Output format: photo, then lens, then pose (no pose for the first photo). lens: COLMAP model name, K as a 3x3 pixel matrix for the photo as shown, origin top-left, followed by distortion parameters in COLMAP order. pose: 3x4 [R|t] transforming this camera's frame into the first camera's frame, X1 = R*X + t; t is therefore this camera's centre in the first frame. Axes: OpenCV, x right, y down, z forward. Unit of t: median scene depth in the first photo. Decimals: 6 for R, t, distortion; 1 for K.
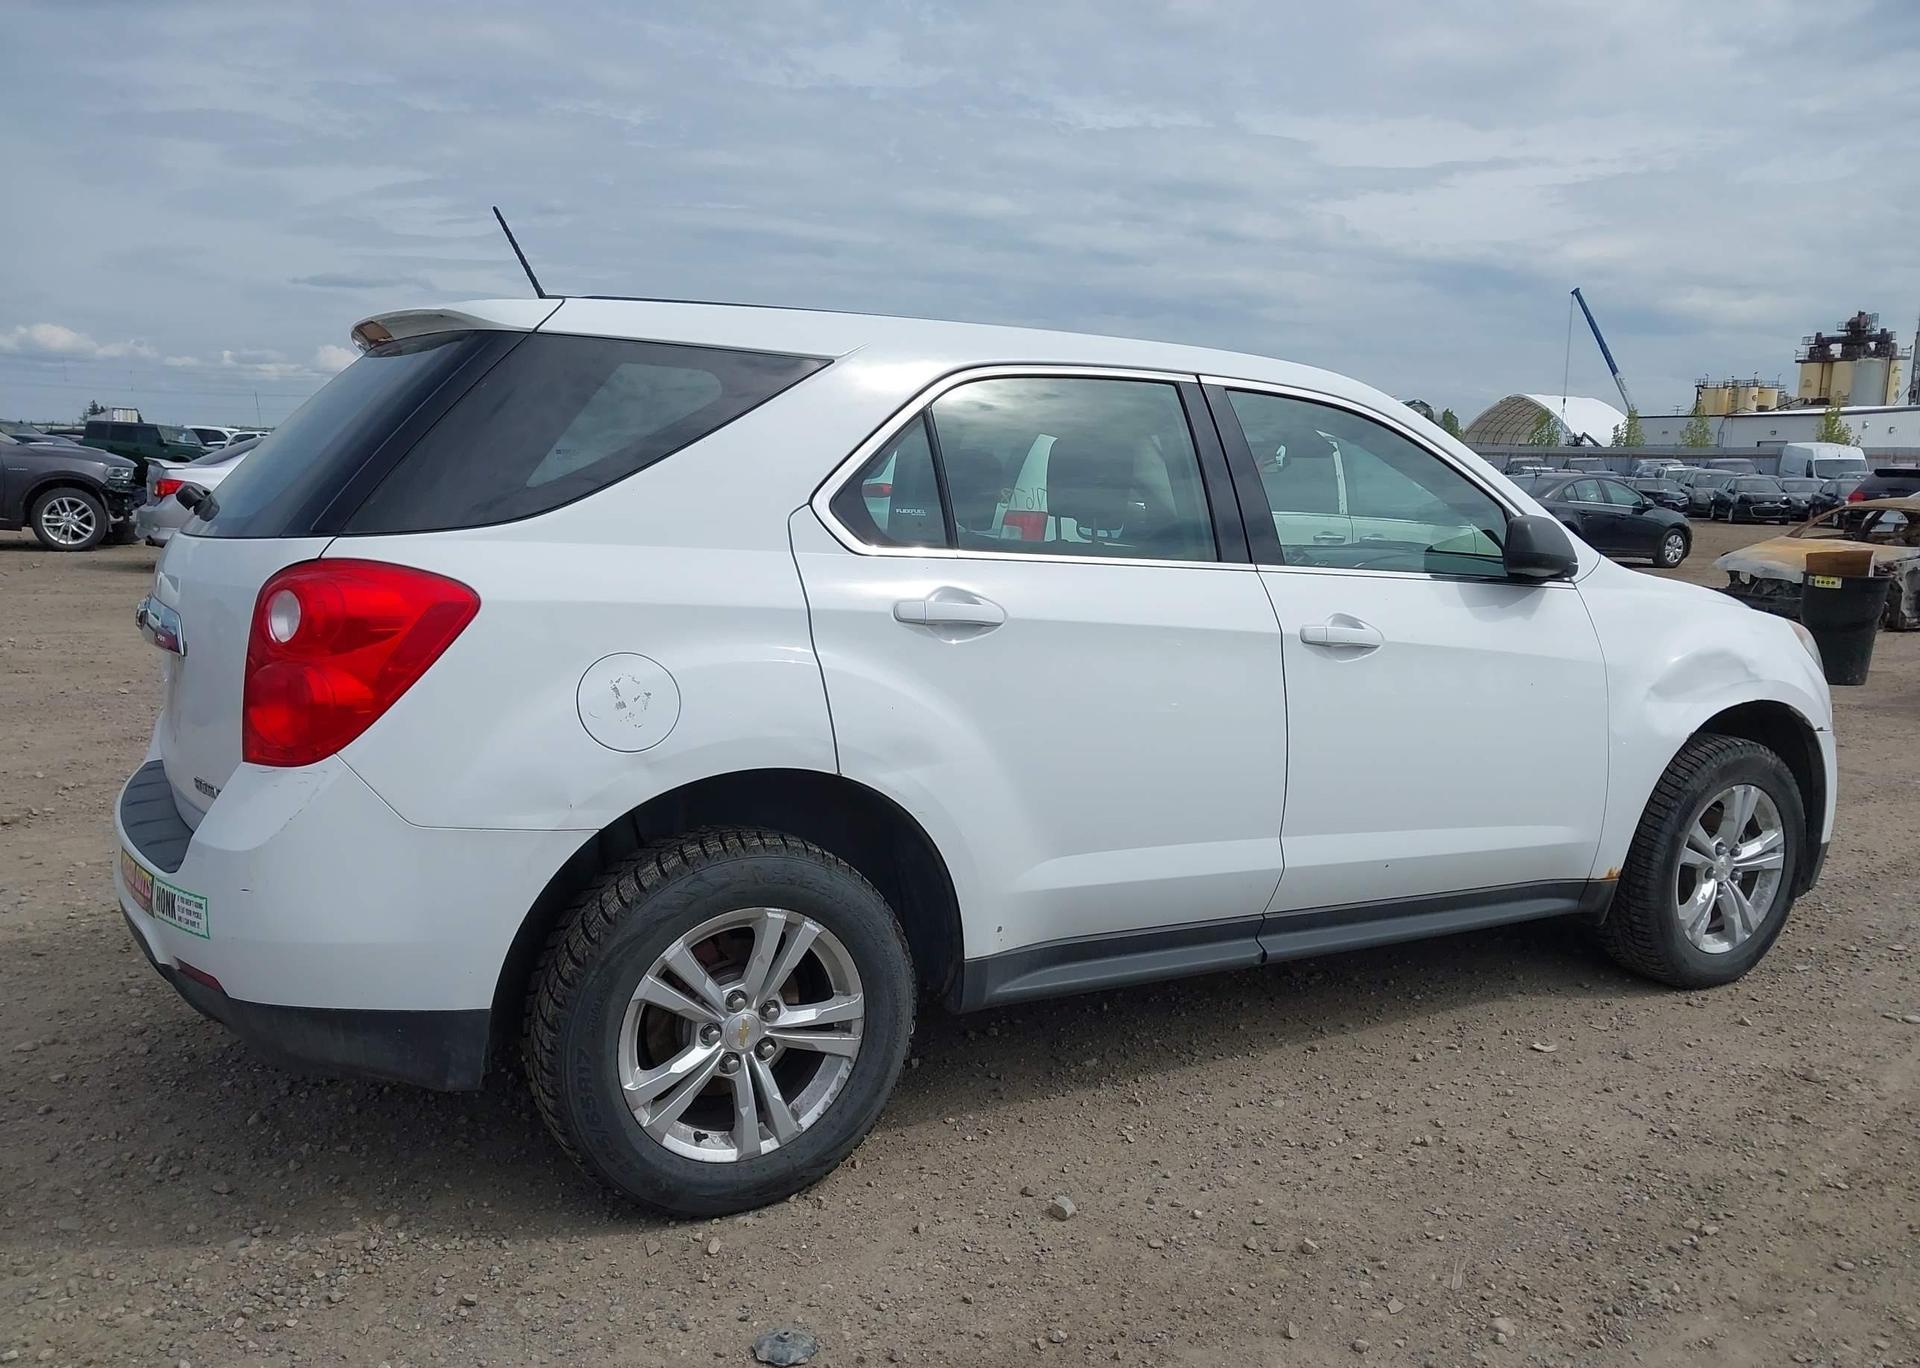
lens RADIAL K [[1565.3, 0, 962.7], [0, 1565.3, 691.7], [0, 0, 1]] dist [0.030982, -0.013584]
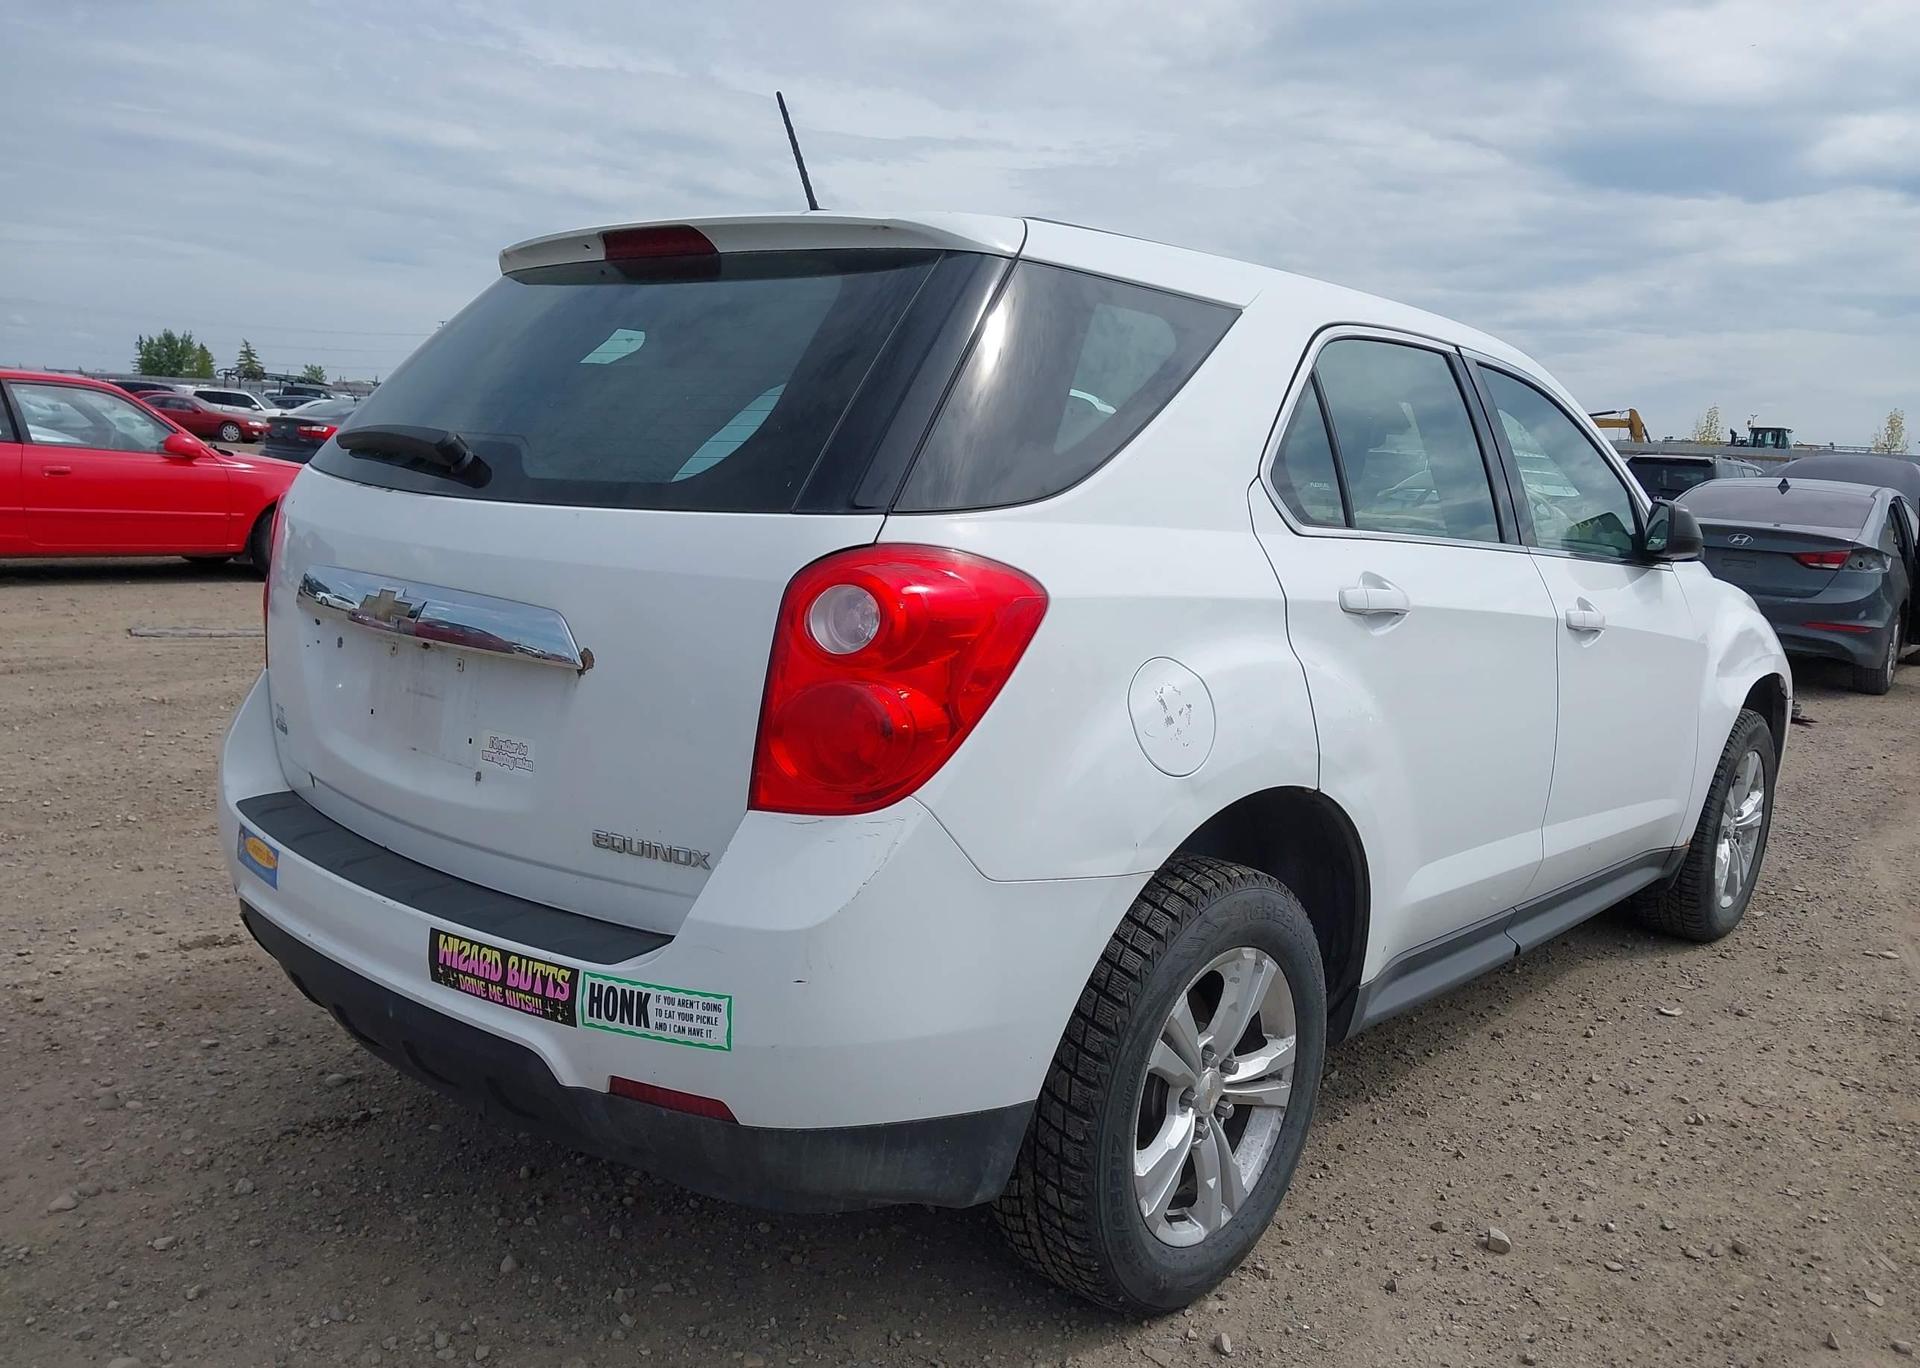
lens RADIAL K [[1565.3, 0, 969.5], [0, 1565.3, 696.3], [0, 0, 1]] dist [0.030982, -0.013584]
pose [[0.944526, -0.024078, 0.327553, -0.485605], [0.014736, 0.999412, 0.030974, -0.025791], [-0.328106, -0.024429, 0.944325, 0.210748]]
